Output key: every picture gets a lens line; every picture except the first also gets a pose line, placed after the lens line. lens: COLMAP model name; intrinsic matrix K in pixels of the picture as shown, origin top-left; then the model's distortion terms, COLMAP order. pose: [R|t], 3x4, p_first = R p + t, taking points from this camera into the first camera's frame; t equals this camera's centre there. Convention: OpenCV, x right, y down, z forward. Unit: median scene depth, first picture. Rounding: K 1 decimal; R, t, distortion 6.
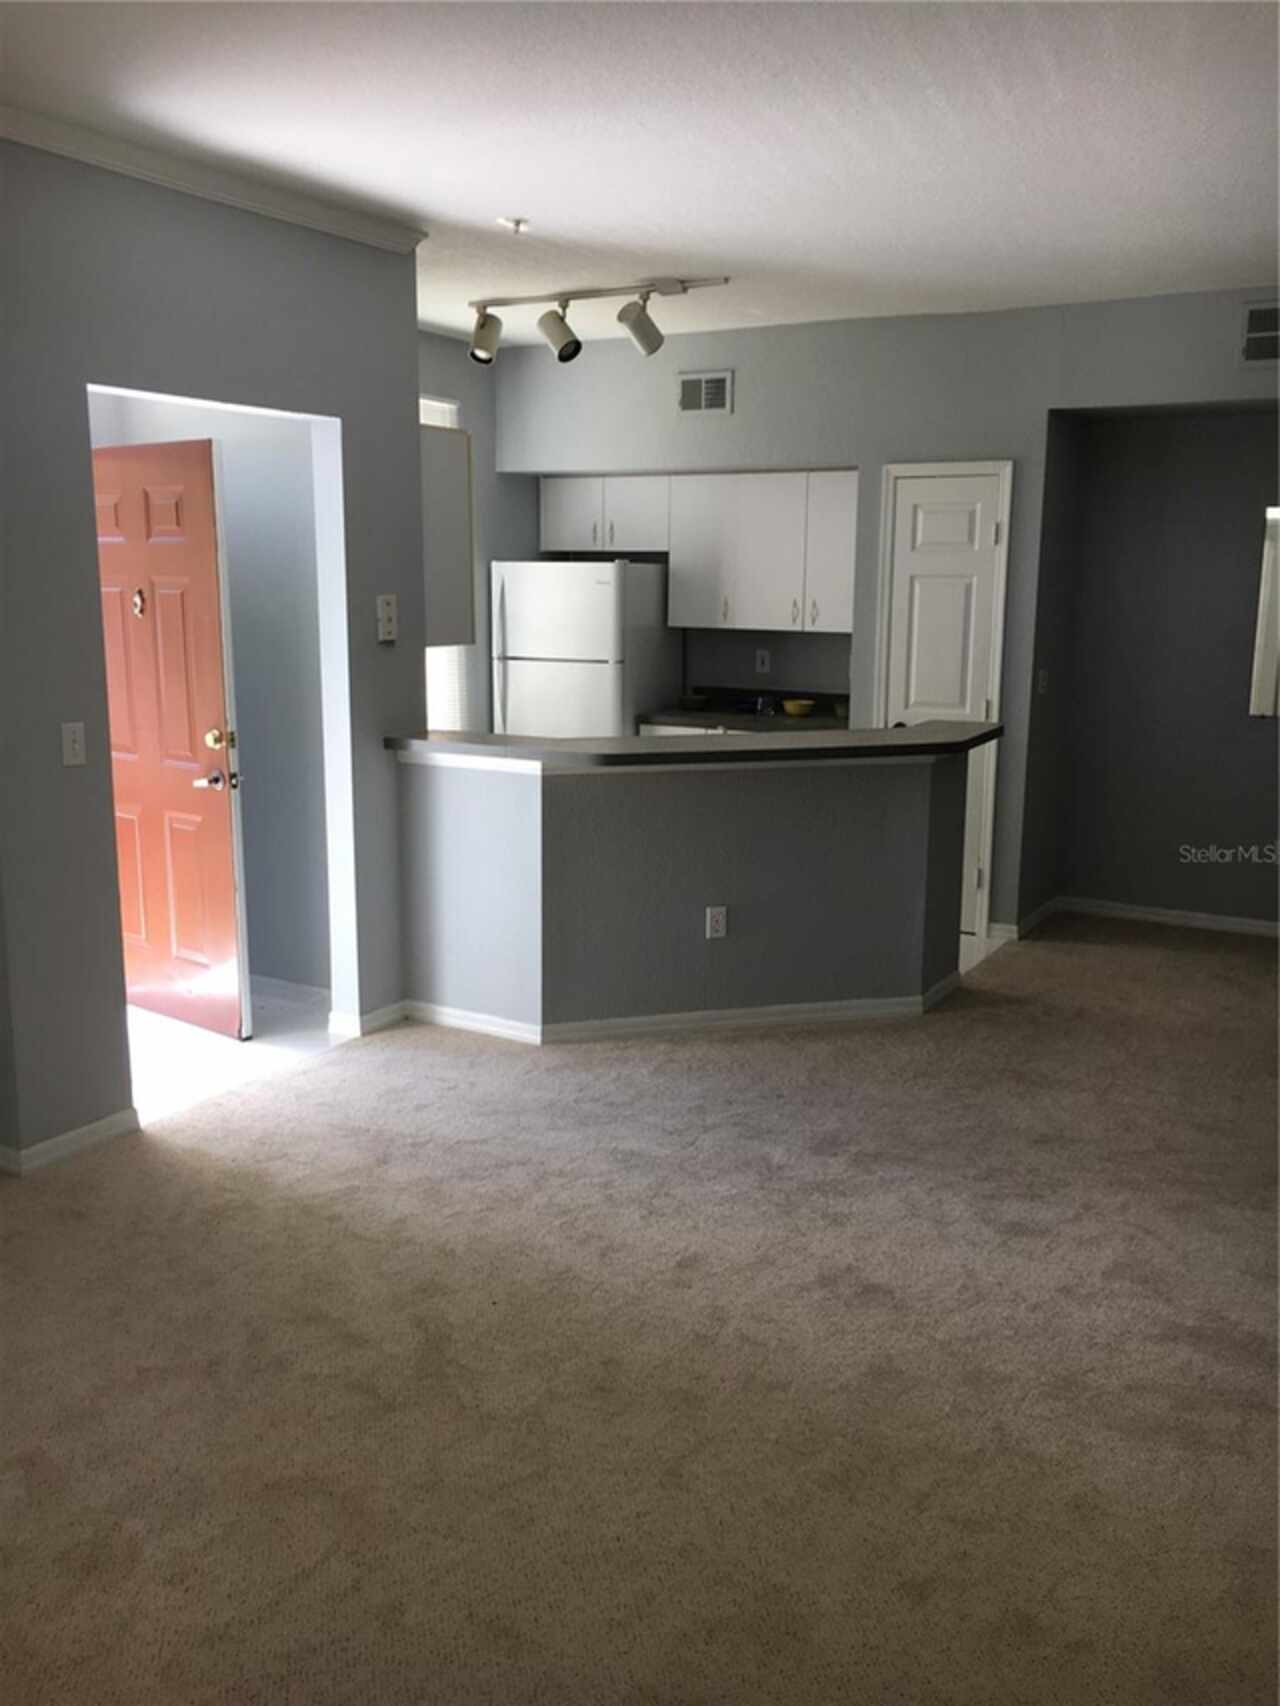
lens RADIAL K [[1439.0, 0, 641.4], [0, 1439.0, 834.1], [0, 0, 1]] dist [0.061767, -0.072333]
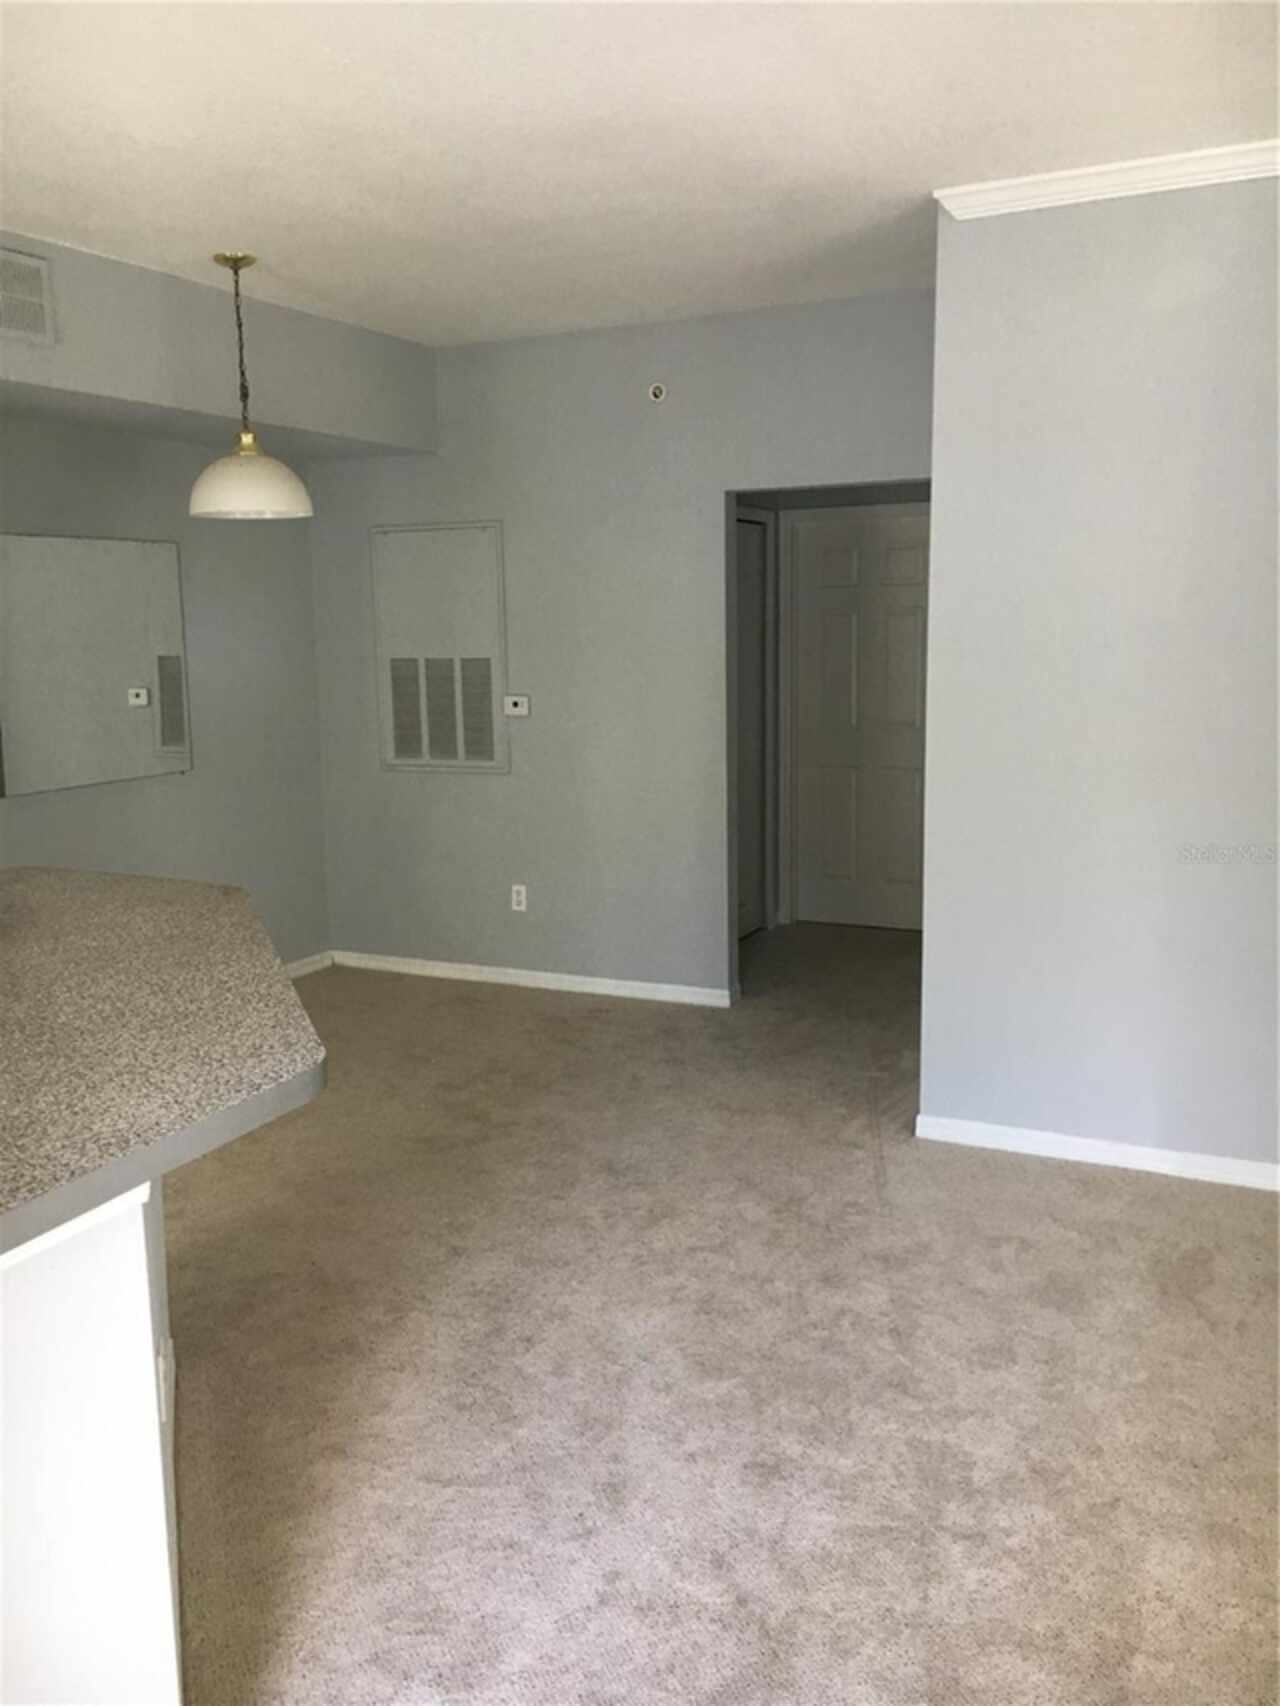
lens RADIAL K [[1439.0, 0, 641.4], [0, 1439.0, 834.1], [0, 0, 1]] dist [0.061767, -0.072333]
pose [[-0.058847, -0.158246, 0.985645, -0.402094], [0.197128, 0.966071, 0.166873, -0.159210], [-0.978610, 0.204118, -0.025655, 0.874783]]
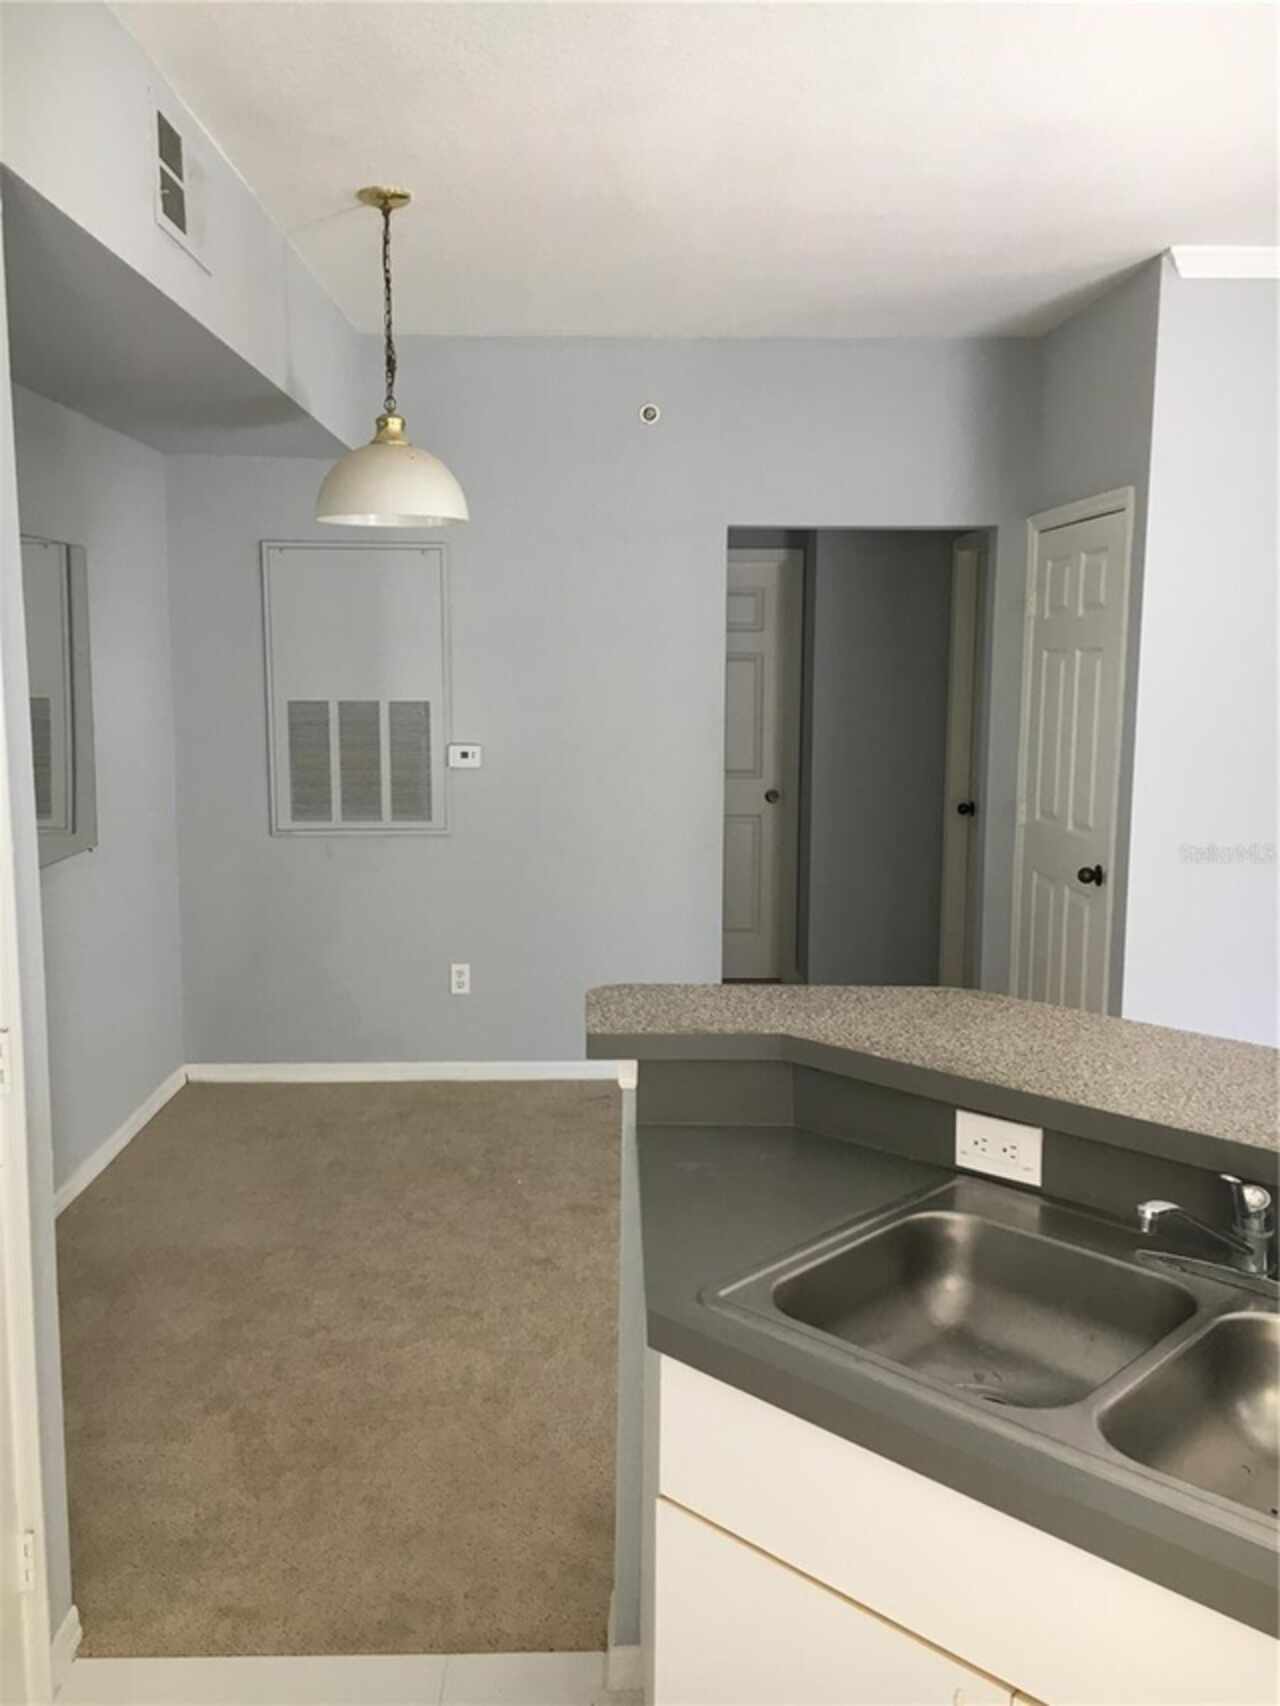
lens RADIAL K [[1439.0, 0, 641.4], [0, 1439.0, 834.1], [0, 0, 1]] dist [0.061767, -0.072333]
pose [[-0.514772, -0.117236, 0.849273, -0.135655], [0.145007, 0.964428, 0.221026, -0.244955], [-0.844975, 0.236928, -0.479460, 1.354765]]
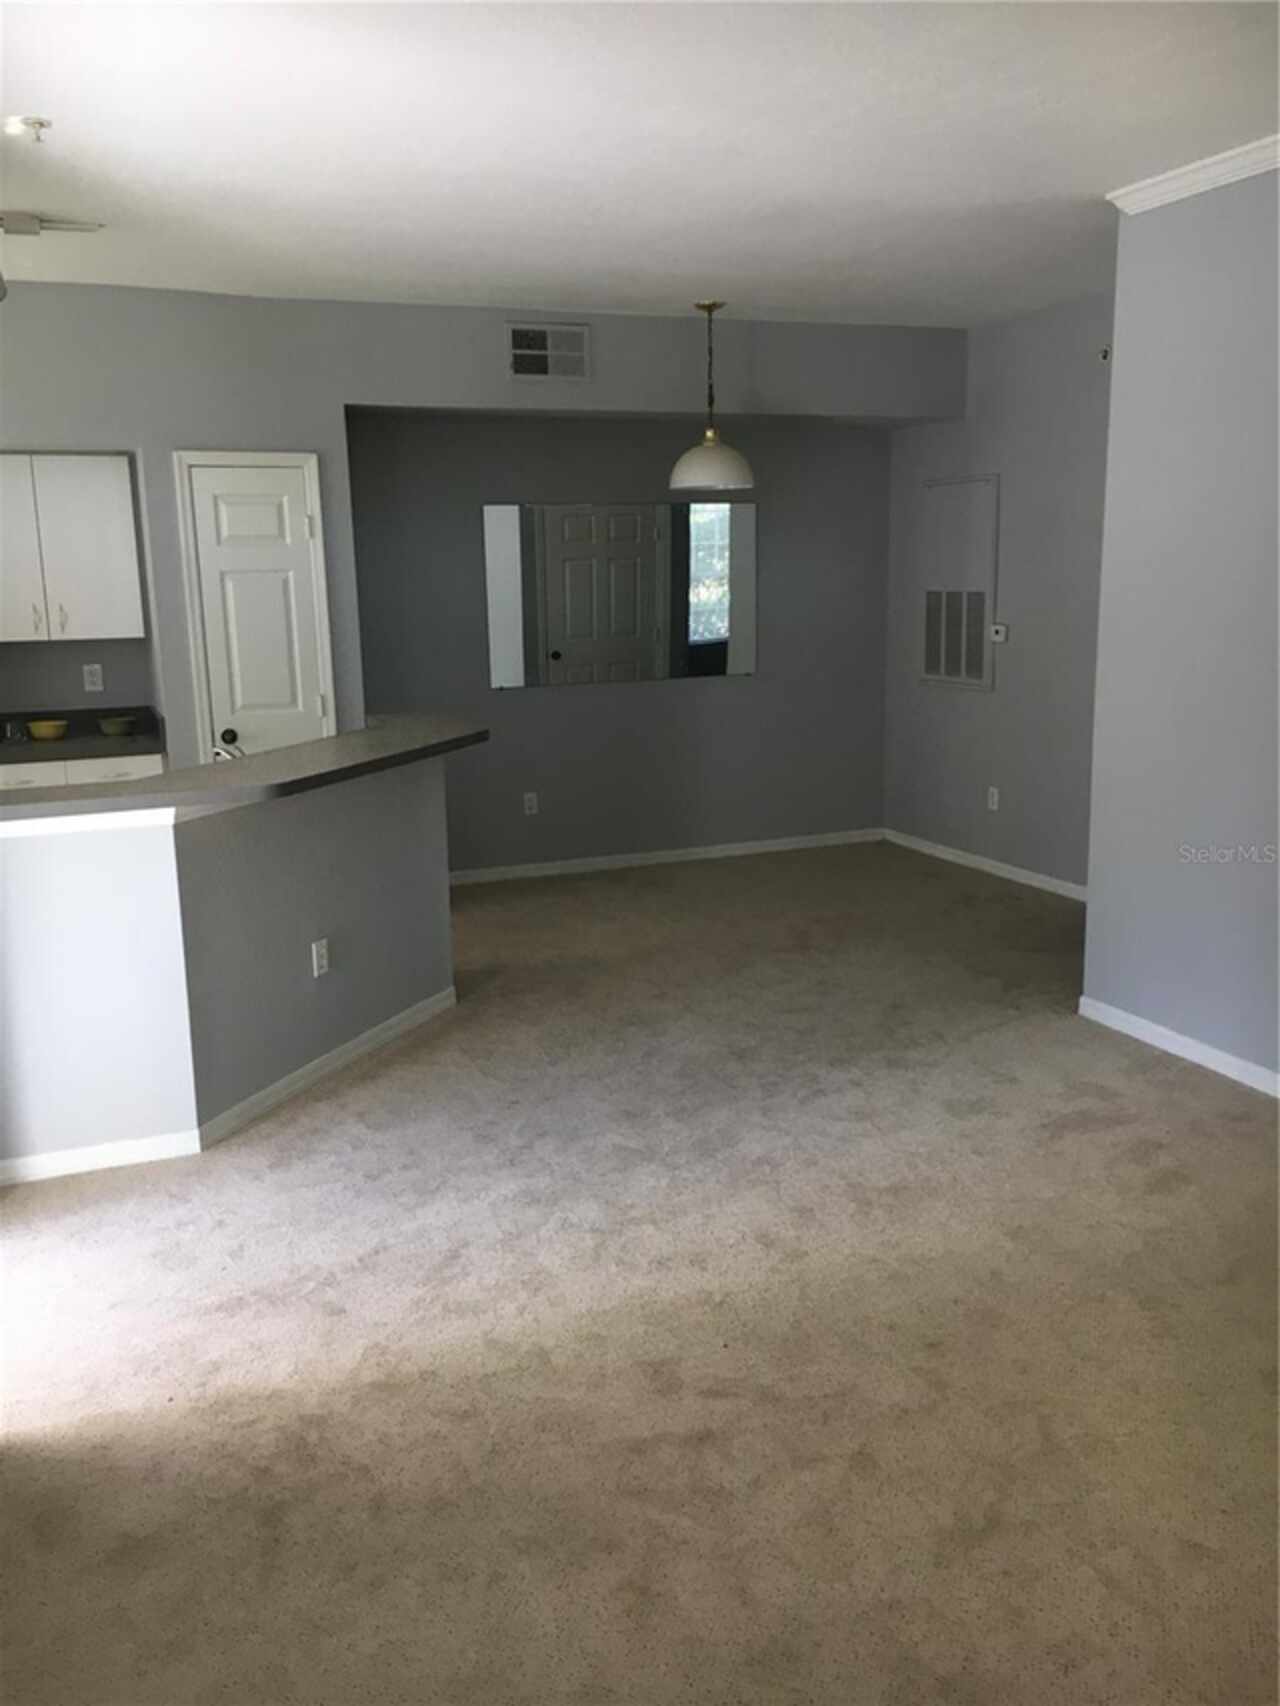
lens RADIAL K [[1439.0, 0, 641.4], [0, 1439.0, 834.1], [0, 0, 1]] dist [0.061767, -0.072333]
pose [[0.613916, -0.168091, 0.771267, -0.537052], [0.167289, 0.982576, 0.080984, -0.057192], [-0.771441, 0.079307, 0.631339, 0.285322]]
